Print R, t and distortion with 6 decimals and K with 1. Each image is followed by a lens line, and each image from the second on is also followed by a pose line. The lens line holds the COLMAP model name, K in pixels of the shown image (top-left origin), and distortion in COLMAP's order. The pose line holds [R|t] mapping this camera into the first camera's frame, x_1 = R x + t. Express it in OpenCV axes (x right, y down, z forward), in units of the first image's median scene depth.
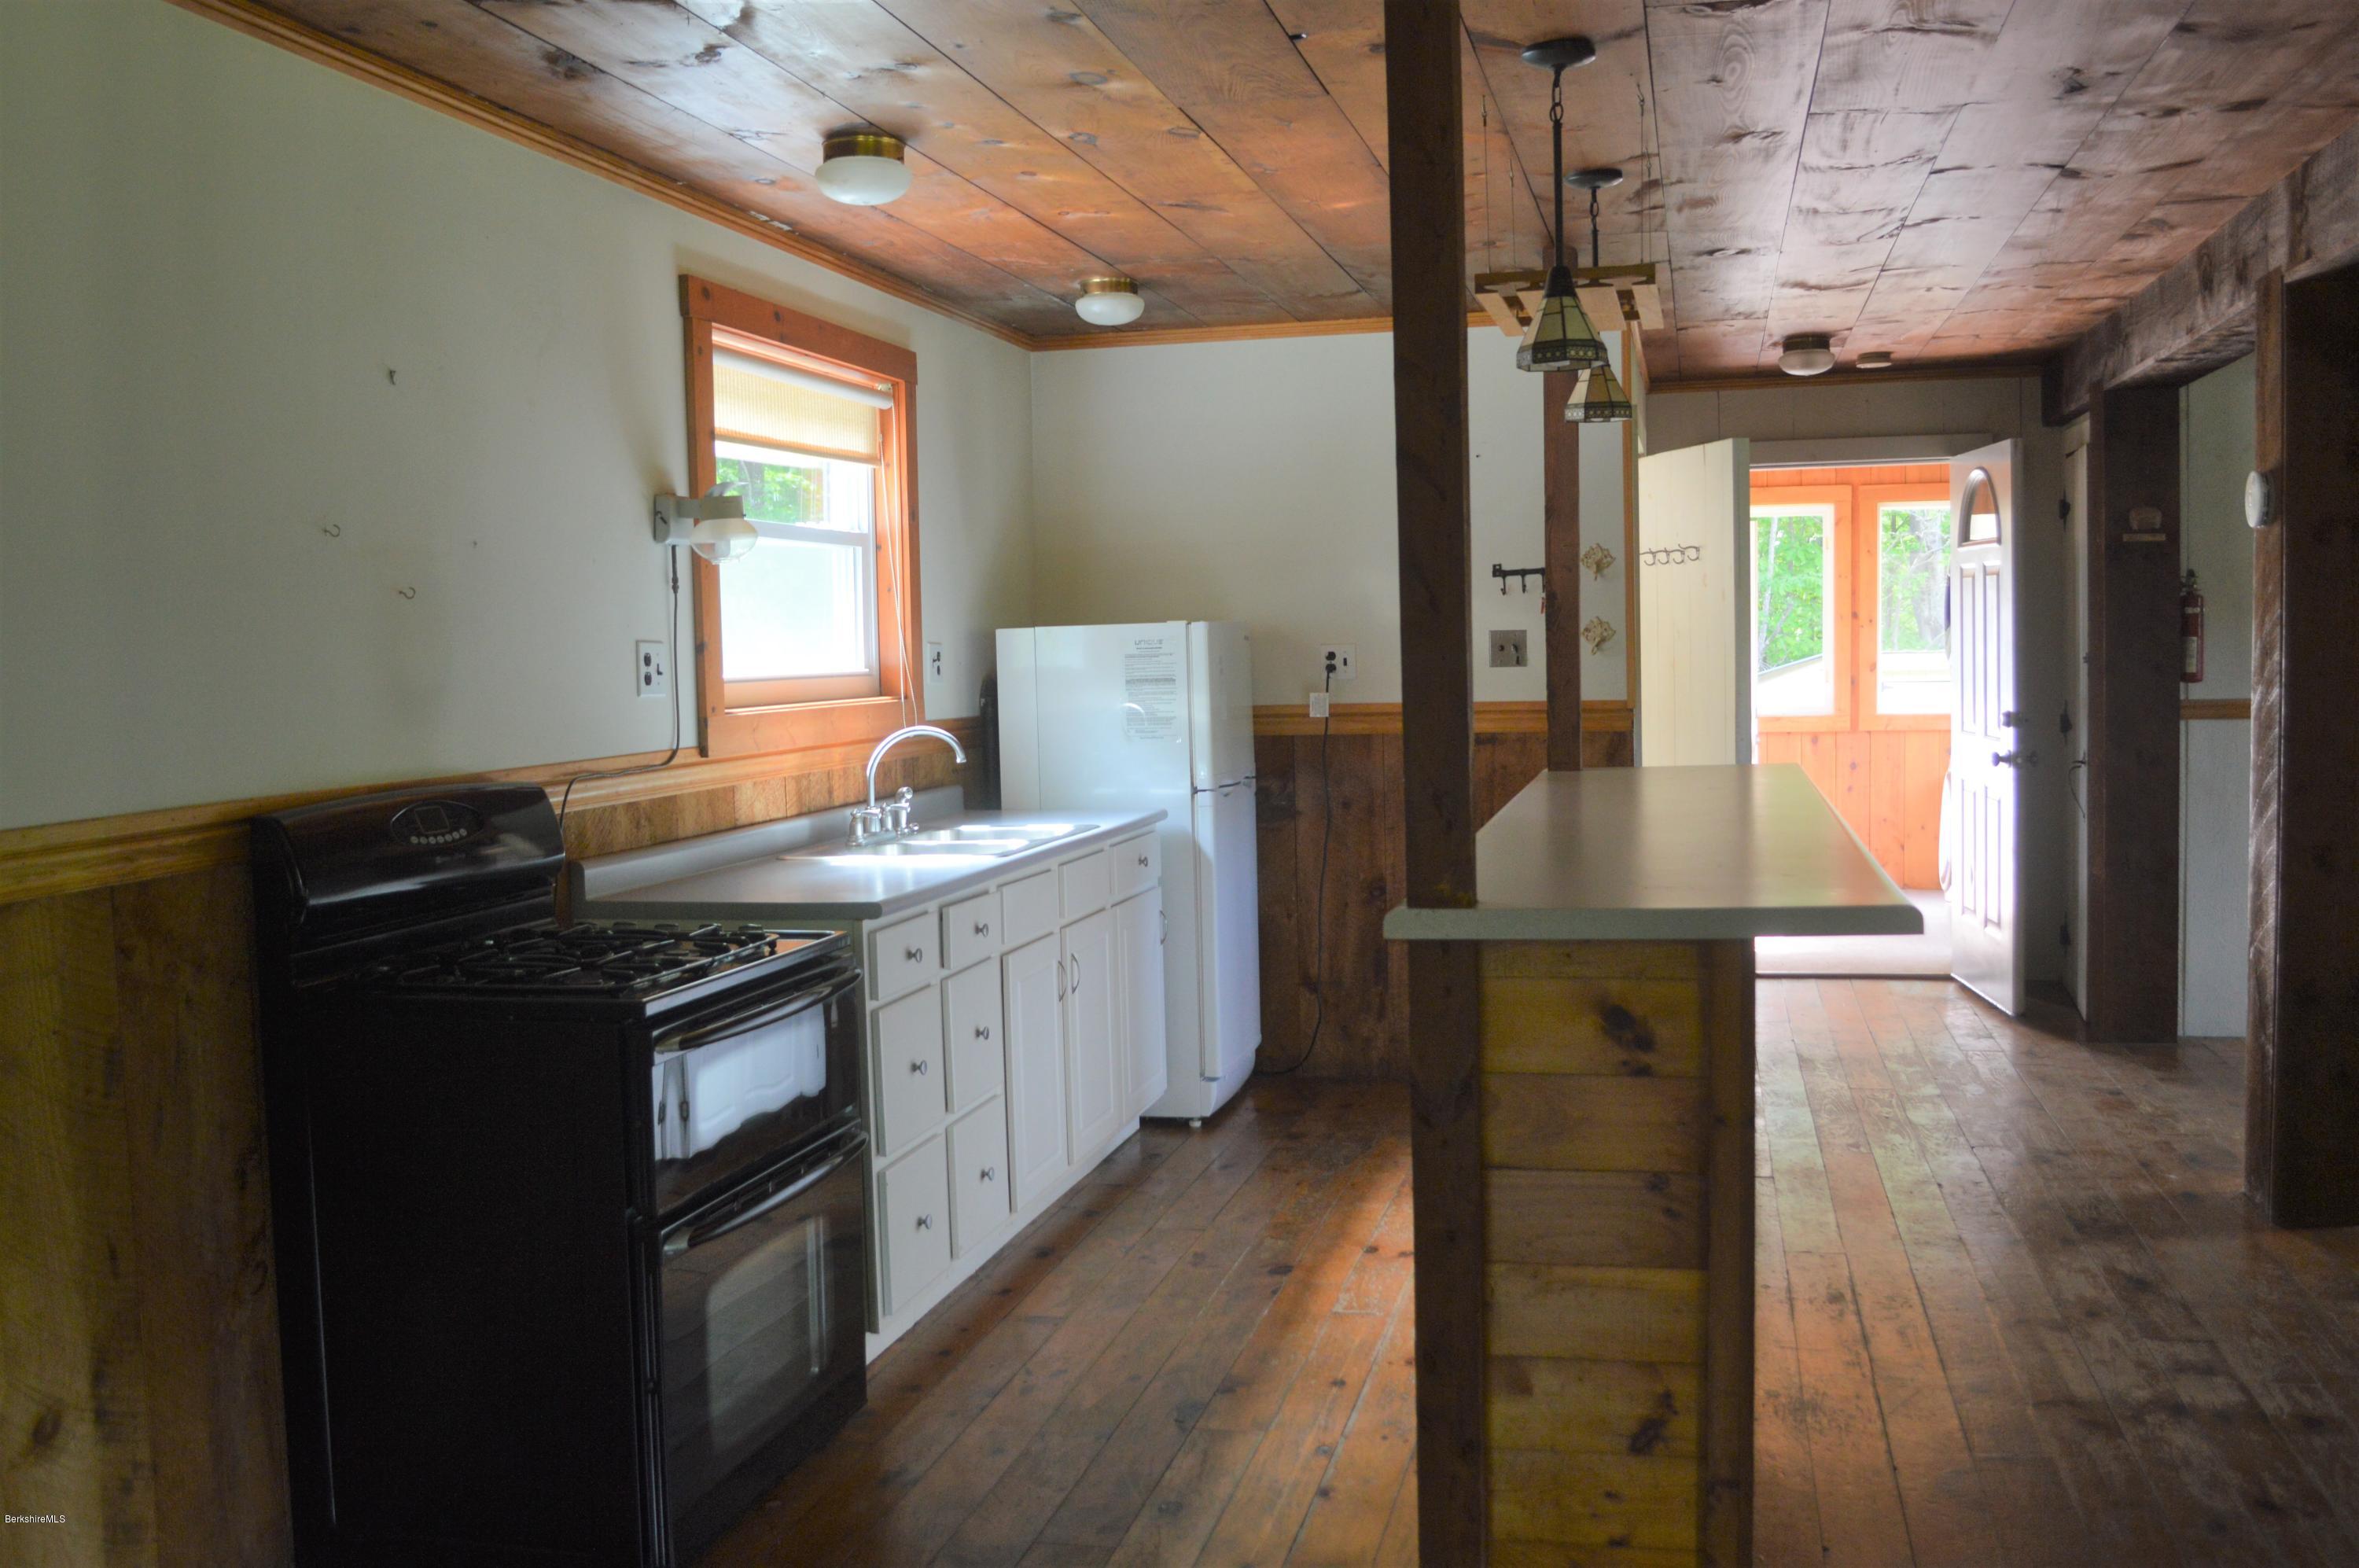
lens RADIAL K [[2179.1, 0, 1171.7], [0, 2179.1, 753.7], [0, 0, 1]] dist [0.005757, -0.004881]
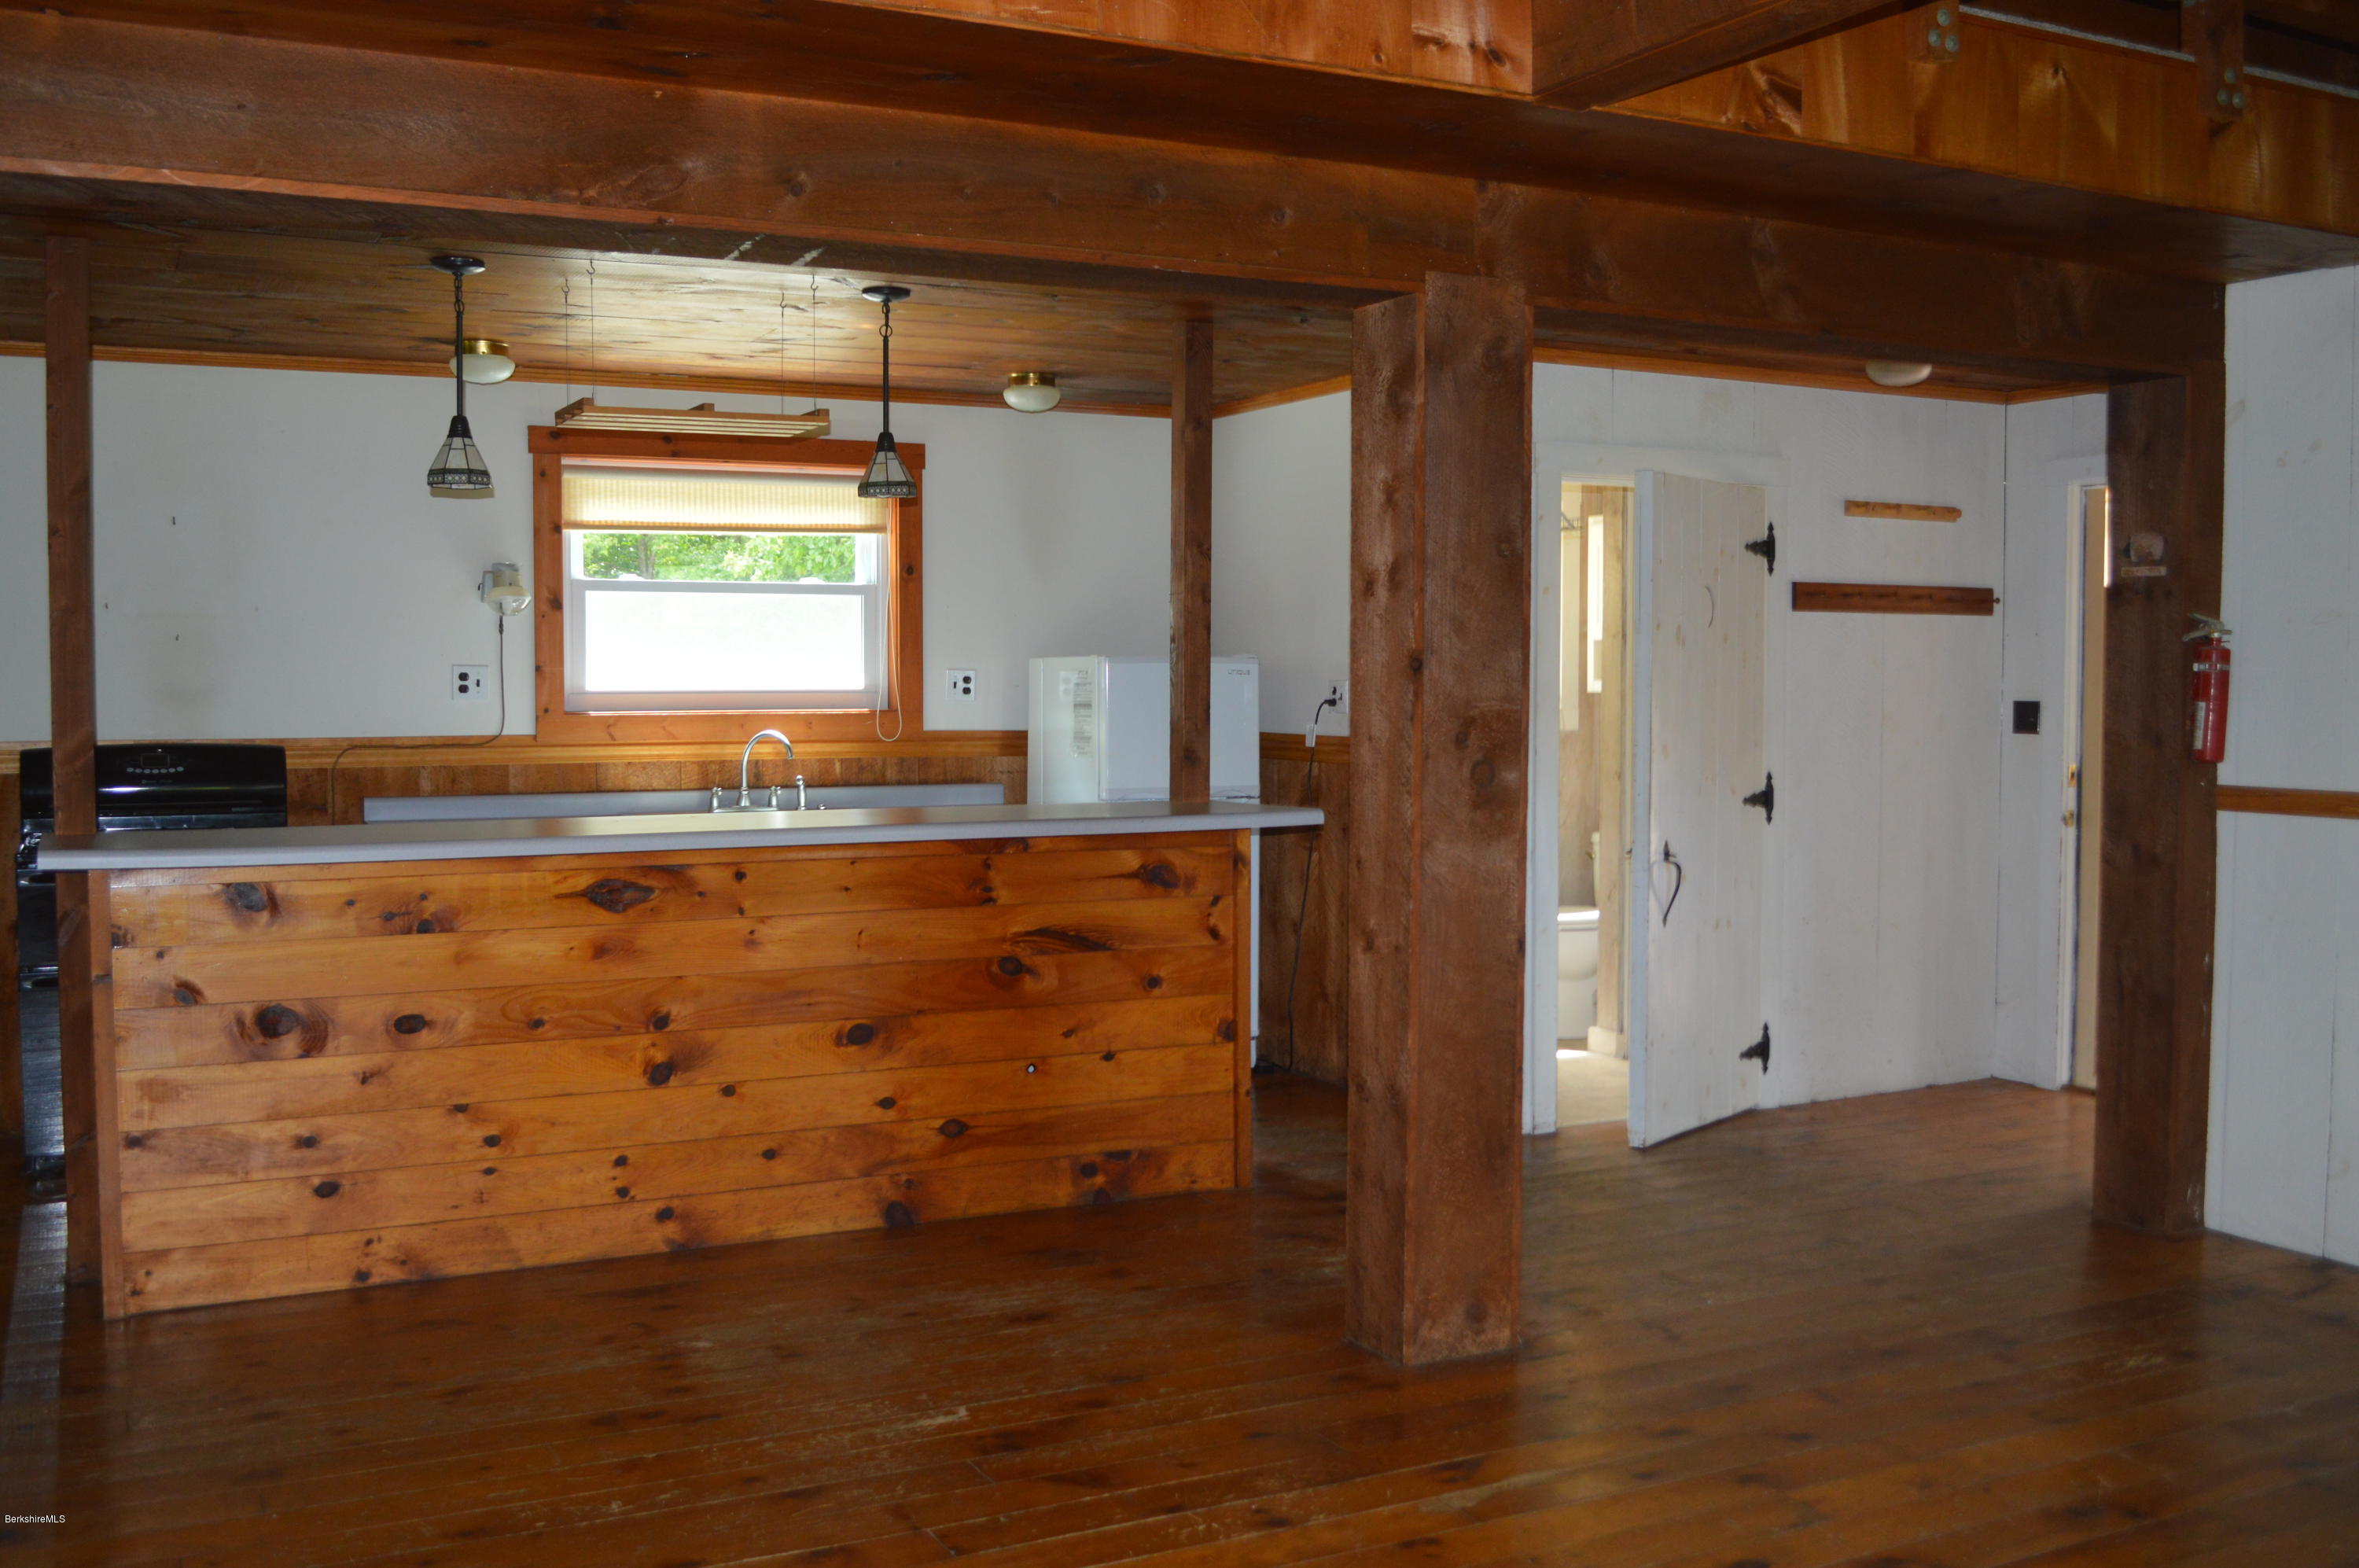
lens RADIAL K [[2179.1, 0, 1171.7], [0, 2179.1, 753.7], [0, 0, 1]] dist [0.005757, -0.004881]
pose [[0.649287, 0.057121, -0.758395, 1.272073], [-0.053428, 0.998138, 0.029436, -0.060584], [0.758664, 0.021407, 0.651130, 0.367121]]
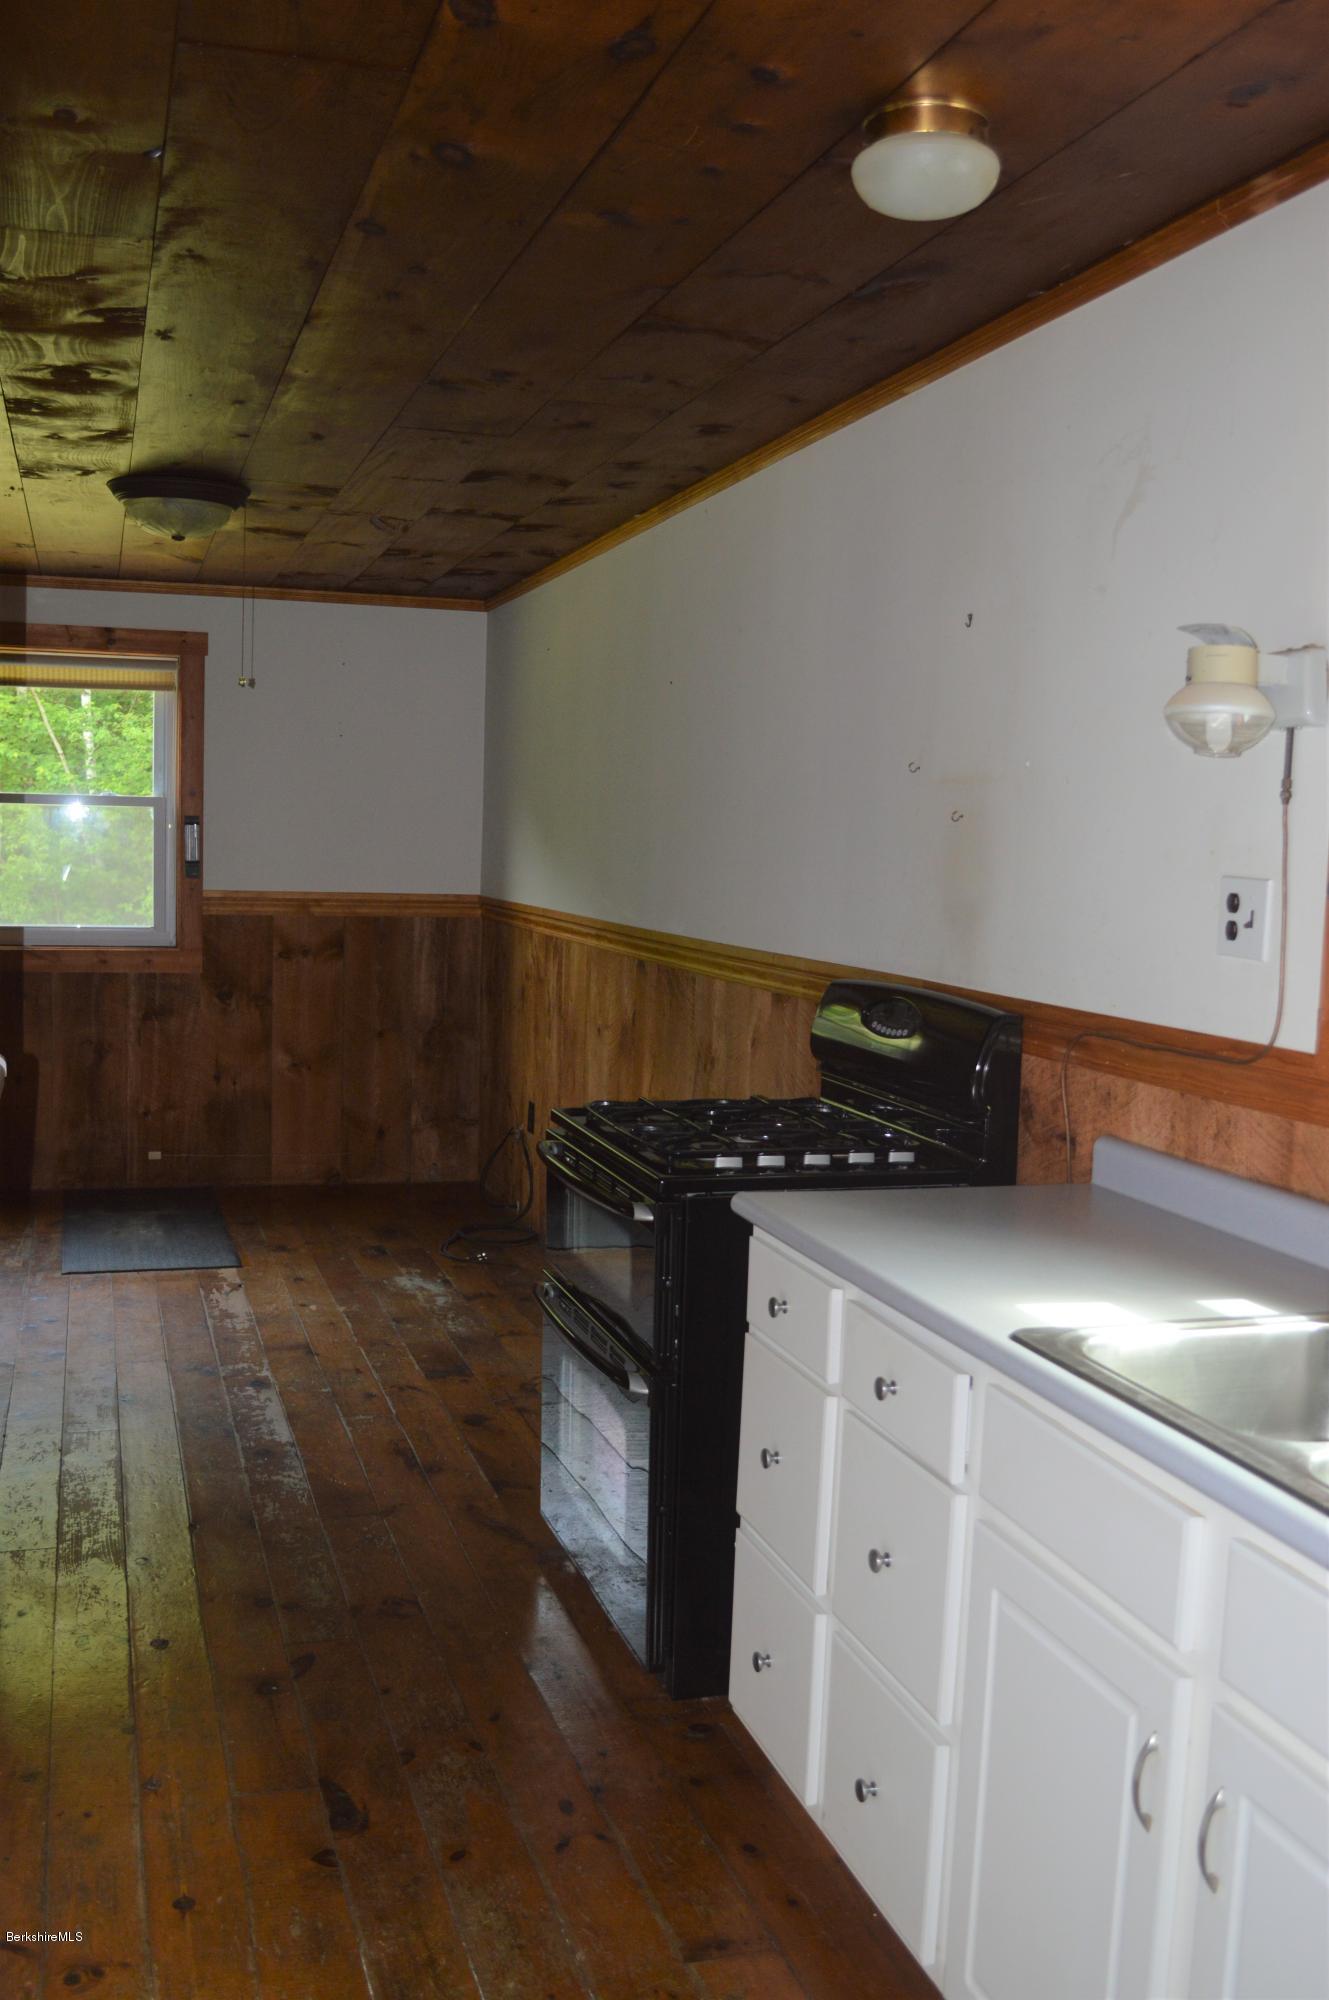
lens RADIAL K [[1847.5, 0, 664.5], [0, 1847.5, 1000.0], [0, 0, 1]] dist [0.005757, -0.004881]
pose [[-0.860151, 0.051011, -0.507483, 0.211496], [-0.028427, 0.988645, 0.147558, -0.093482], [0.509247, 0.141348, -0.848933, 1.402820]]
